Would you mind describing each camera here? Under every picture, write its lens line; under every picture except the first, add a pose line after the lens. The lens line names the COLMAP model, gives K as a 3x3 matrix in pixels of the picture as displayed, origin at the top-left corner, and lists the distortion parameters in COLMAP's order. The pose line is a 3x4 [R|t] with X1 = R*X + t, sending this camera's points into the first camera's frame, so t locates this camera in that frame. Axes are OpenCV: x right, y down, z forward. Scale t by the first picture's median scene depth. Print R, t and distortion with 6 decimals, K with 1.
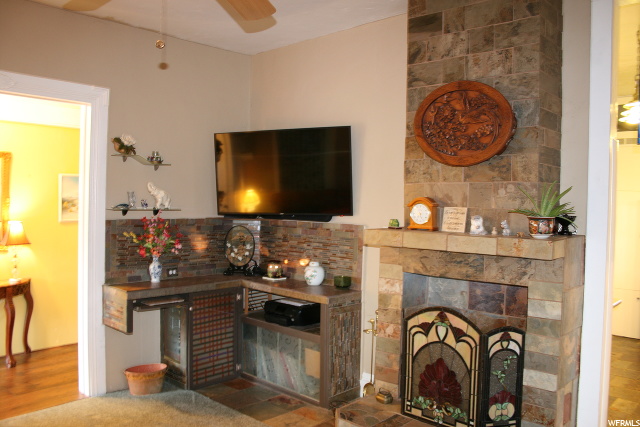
lens RADIAL K [[523.5, 0, 318.8], [0, 523.5, 215.9], [0, 0, 1]] dist [-0.100769, 0.015858]
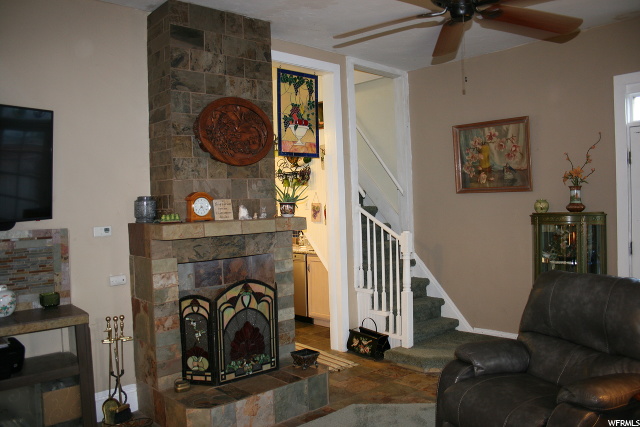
lens RADIAL K [[523.5, 0, 318.9], [0, 523.5, 213.3], [0, 0, 1]] dist [-0.100769, 0.015858]
pose [[0.118873, -0.051521, 0.991572, -0.921606], [0.061670, 0.997108, 0.044416, -0.025007], [-0.990992, 0.055871, 0.121707, 0.639133]]
